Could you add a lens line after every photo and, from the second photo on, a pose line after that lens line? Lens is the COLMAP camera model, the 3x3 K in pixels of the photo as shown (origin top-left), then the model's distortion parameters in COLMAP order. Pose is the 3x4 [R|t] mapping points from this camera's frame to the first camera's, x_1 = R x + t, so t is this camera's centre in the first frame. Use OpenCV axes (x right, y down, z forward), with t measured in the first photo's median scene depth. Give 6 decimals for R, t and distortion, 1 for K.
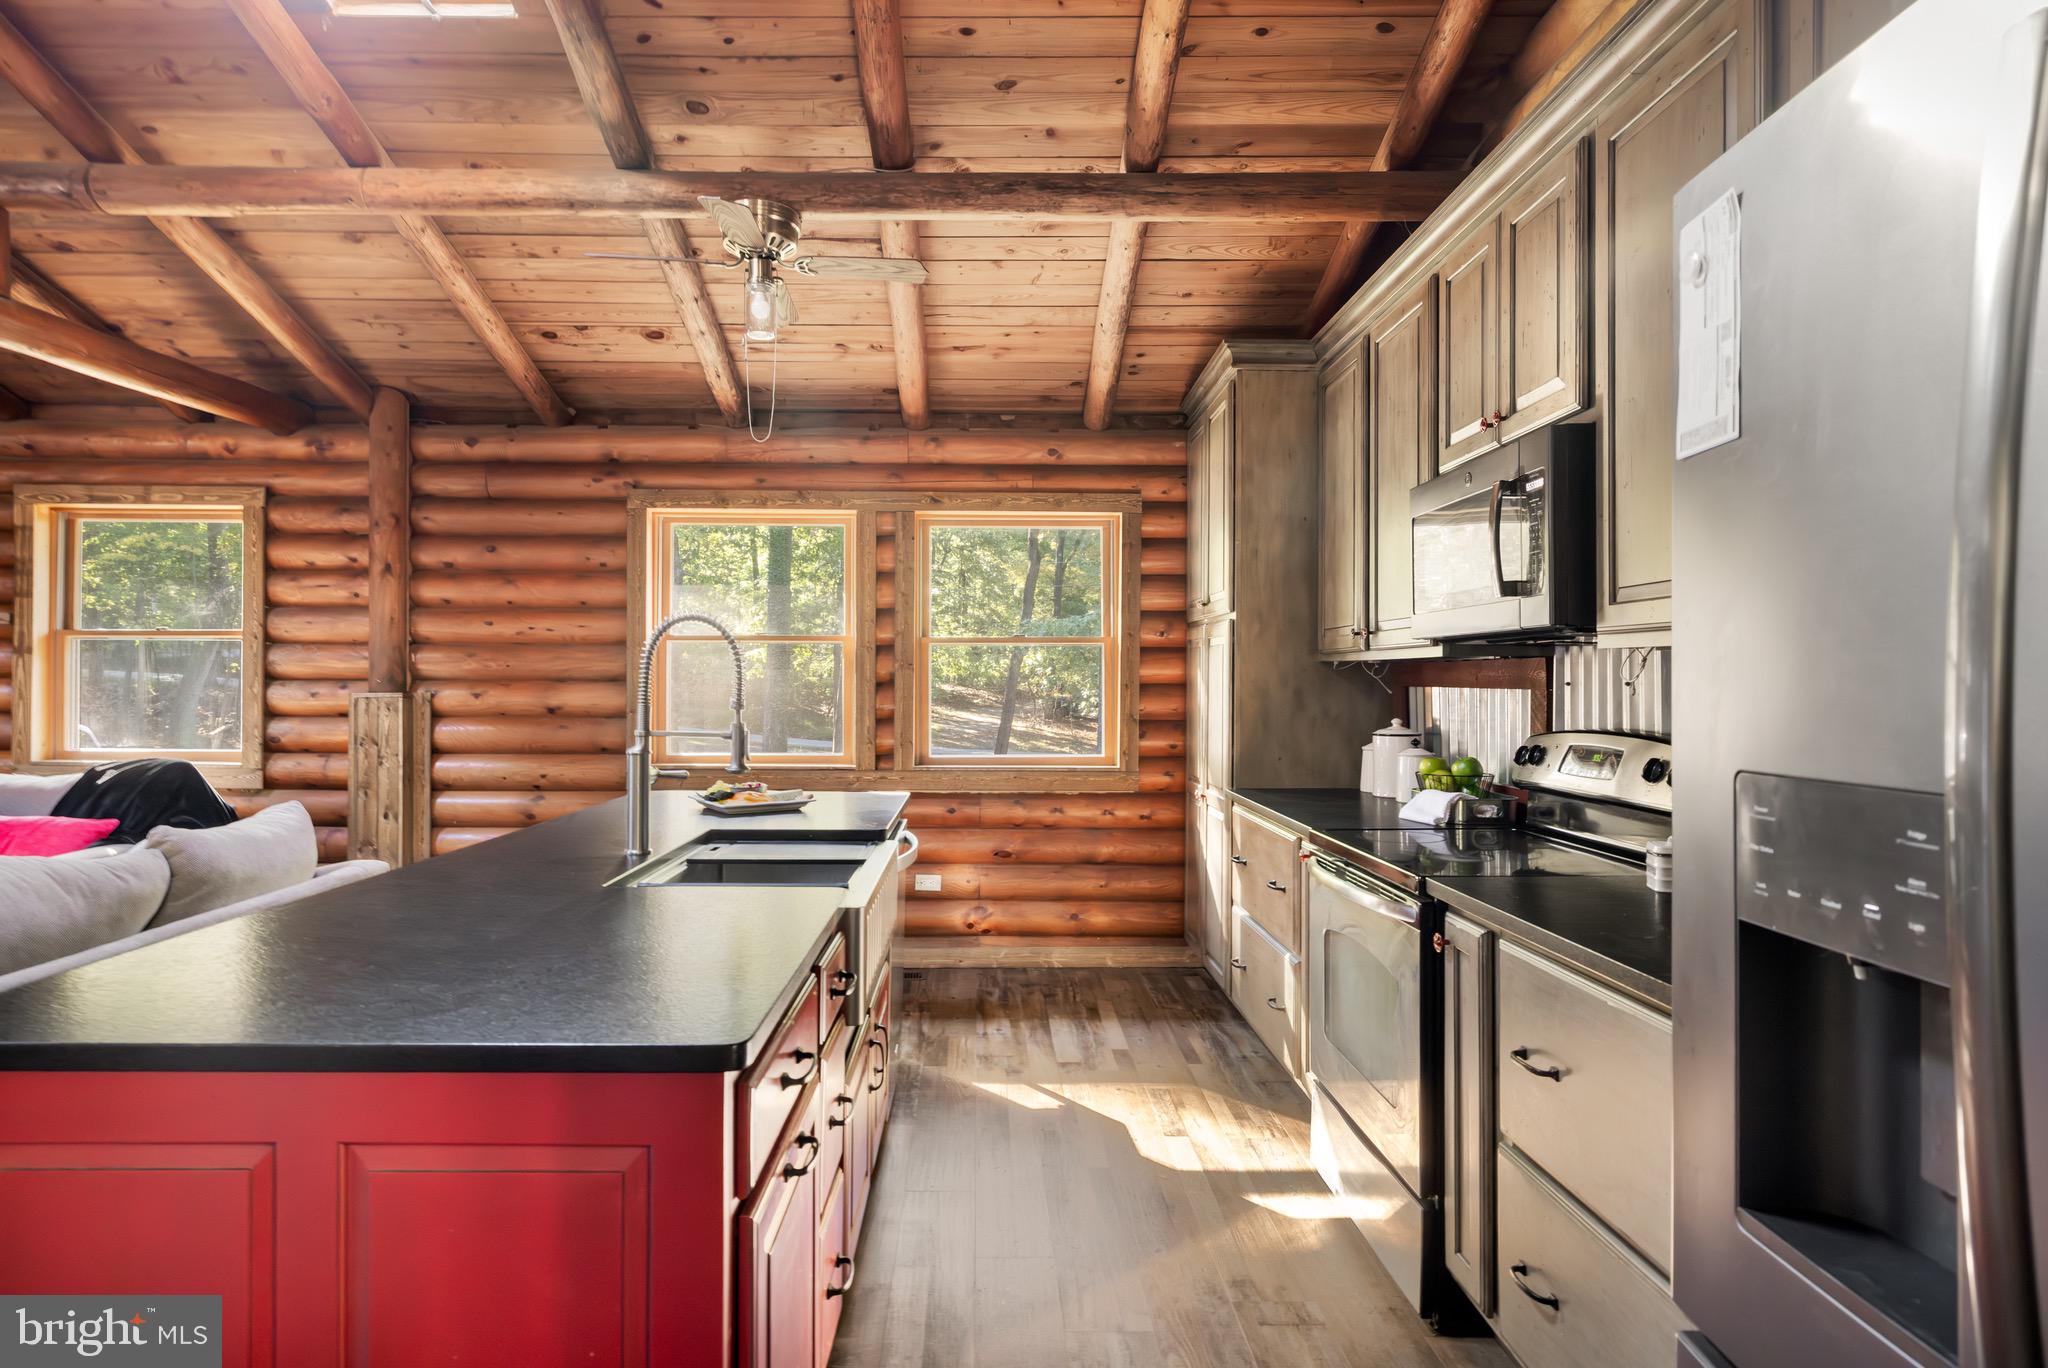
lens RADIAL K [[1120.8, 0, 1028.2], [0, 1120.8, 680.7], [0, 0, 1]] dist [0.002129, 0.002110]
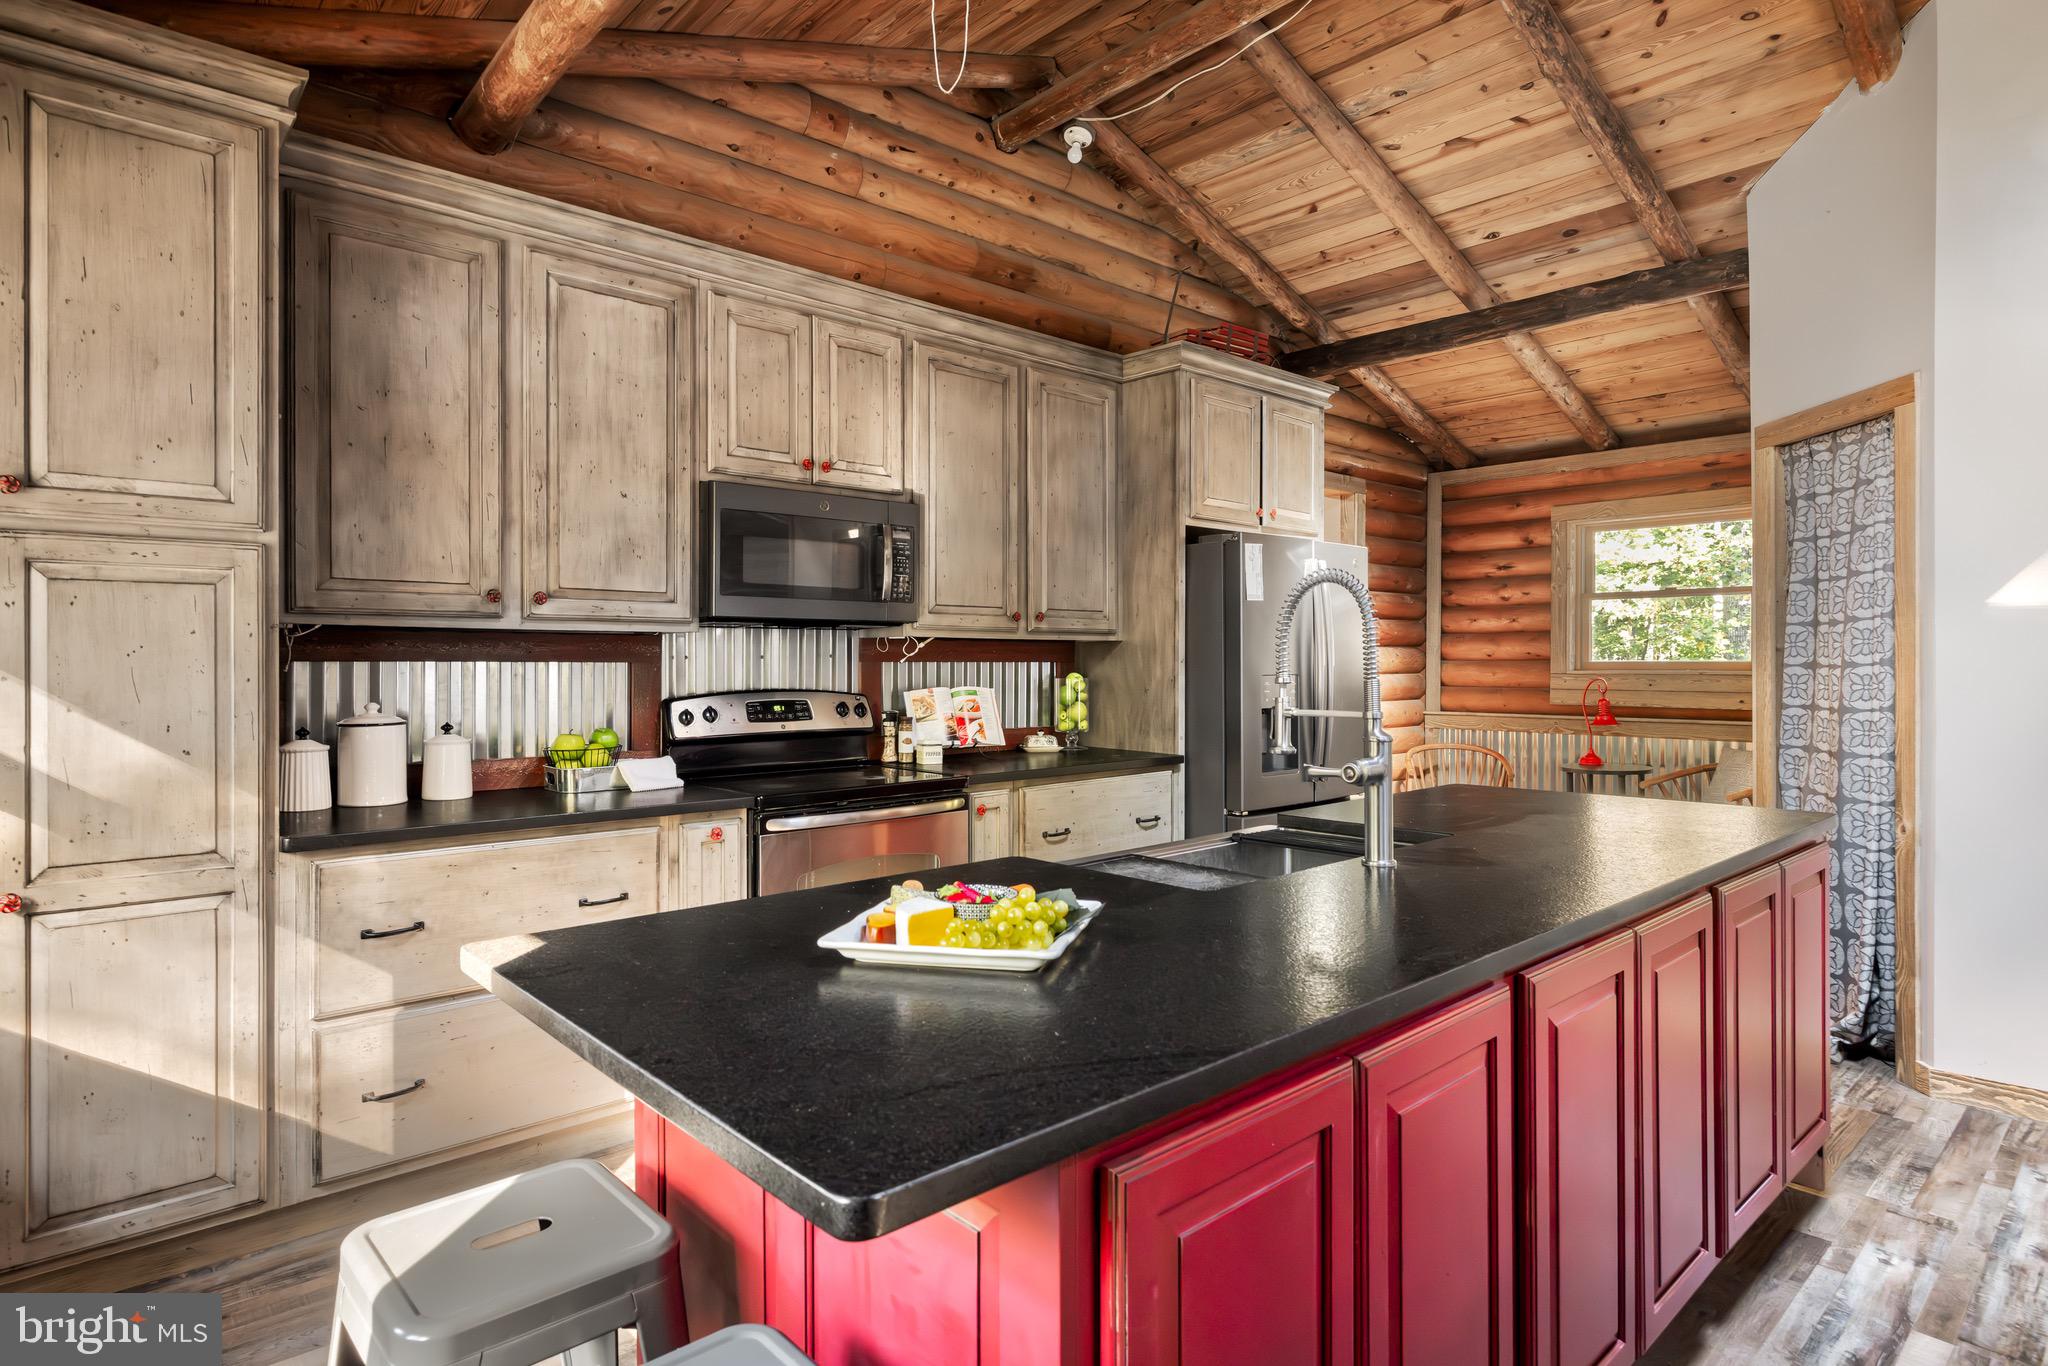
lens RADIAL K [[1120.8, 0, 1051.3], [0, 1120.8, 638.7], [0, 0, 1]] dist [0.002129, 0.002110]
pose [[-0.668701, 0.009476, 0.743471, -0.438467], [-0.005606, 0.999826, -0.017786, 0.001687], [-0.743510, -0.016061, -0.668531, 0.920916]]
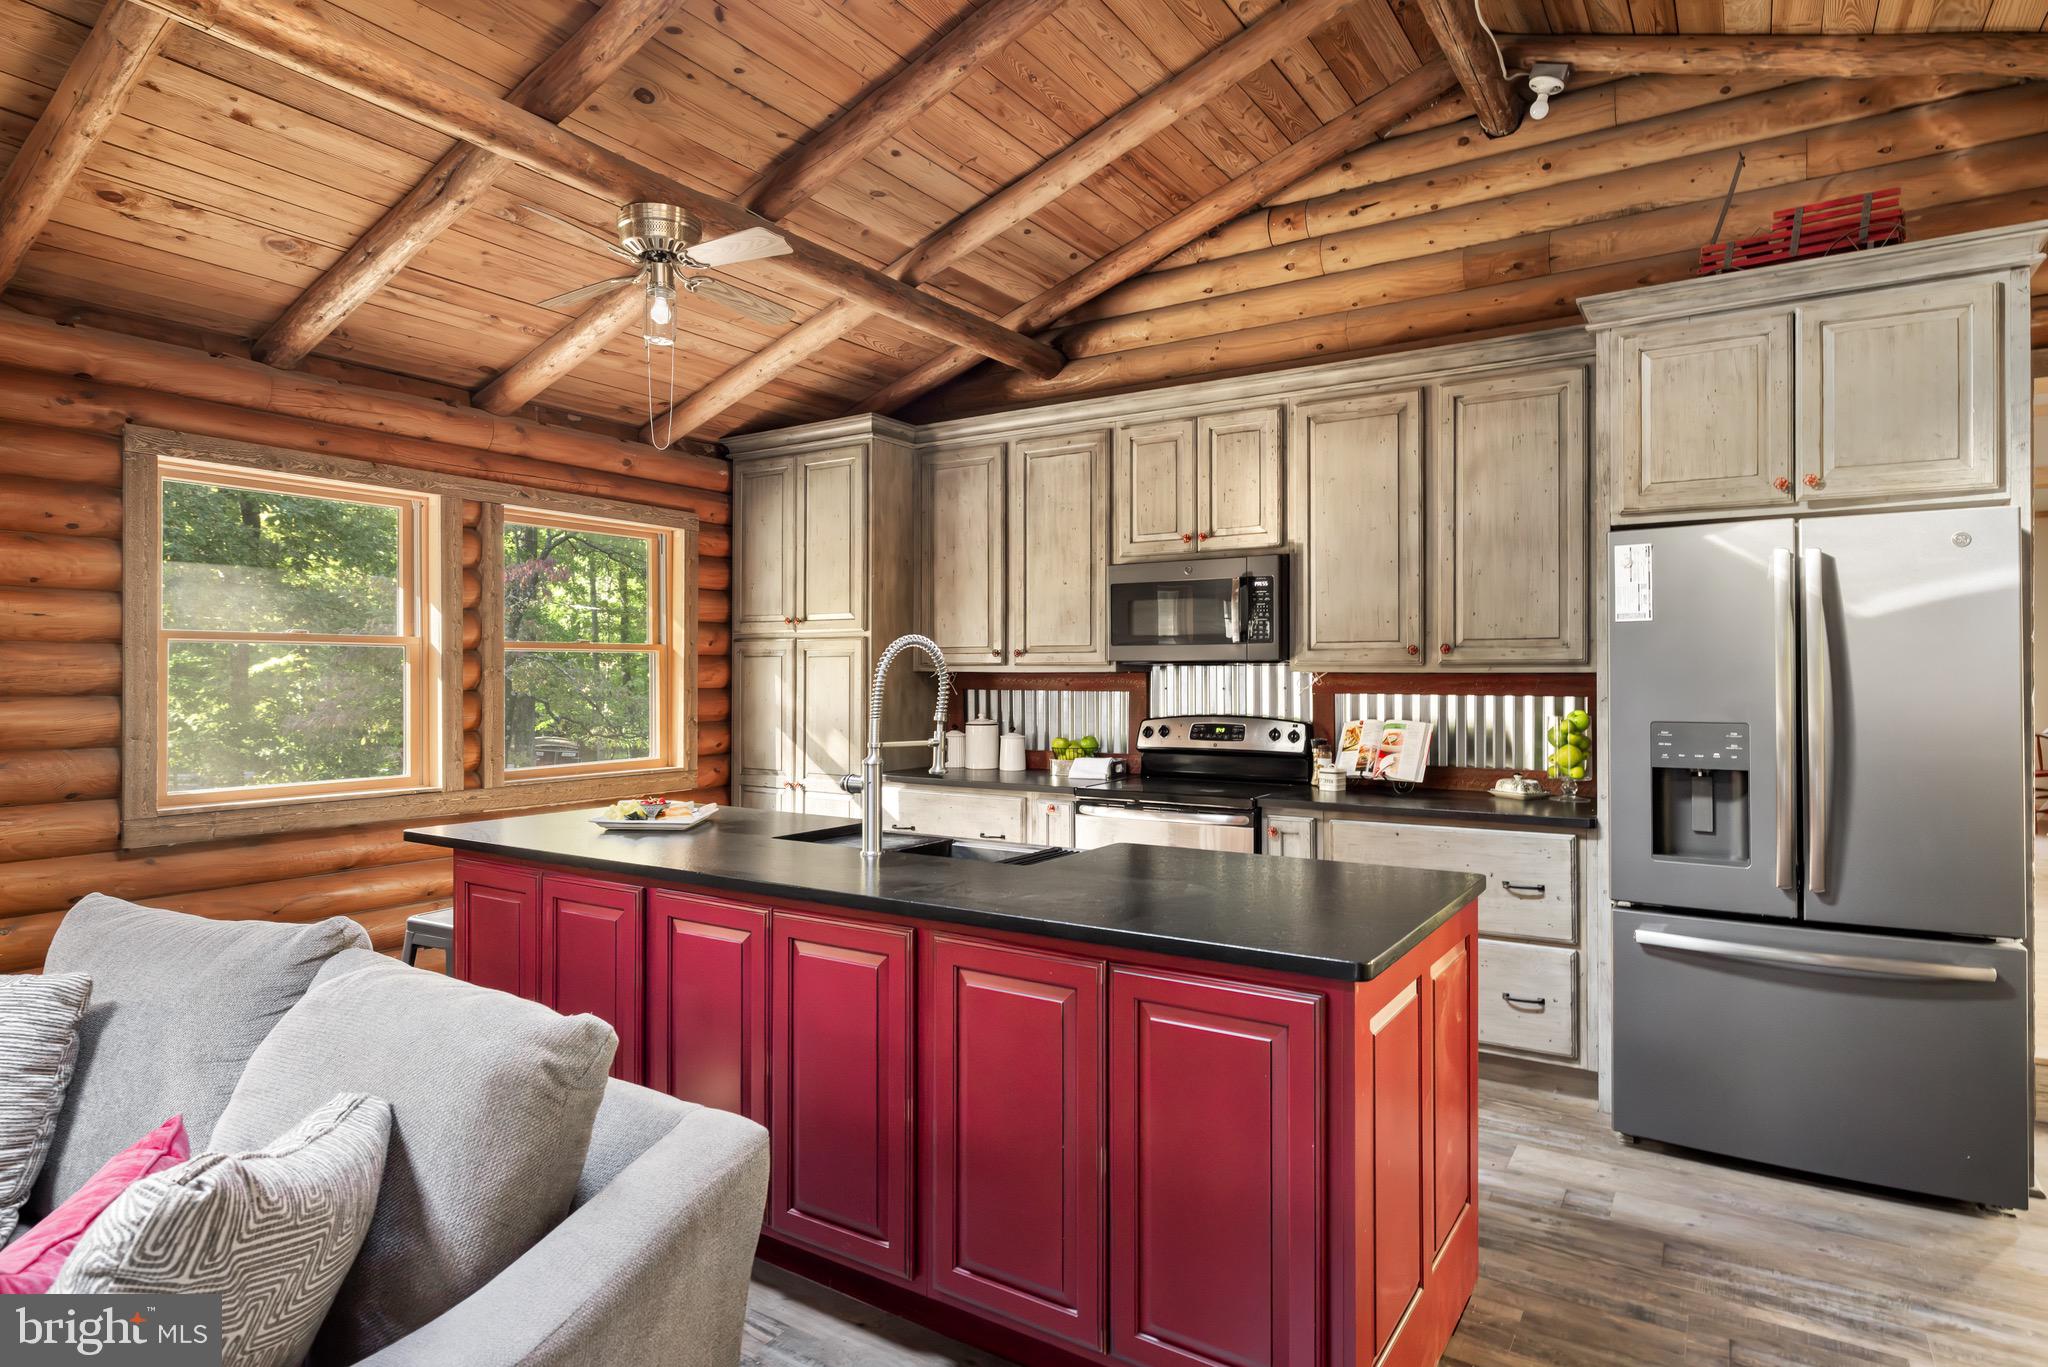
lens RADIAL K [[1120.8, 0, 1007.8], [0, 1120.8, 689.8], [0, 0, 1]] dist [0.002129, 0.002110]
pose [[0.560273, -0.015323, 0.828166, -0.648609], [-0.000133, 0.999827, 0.018589, -0.016060], [-0.828308, -0.010525, 0.560174, 0.143184]]
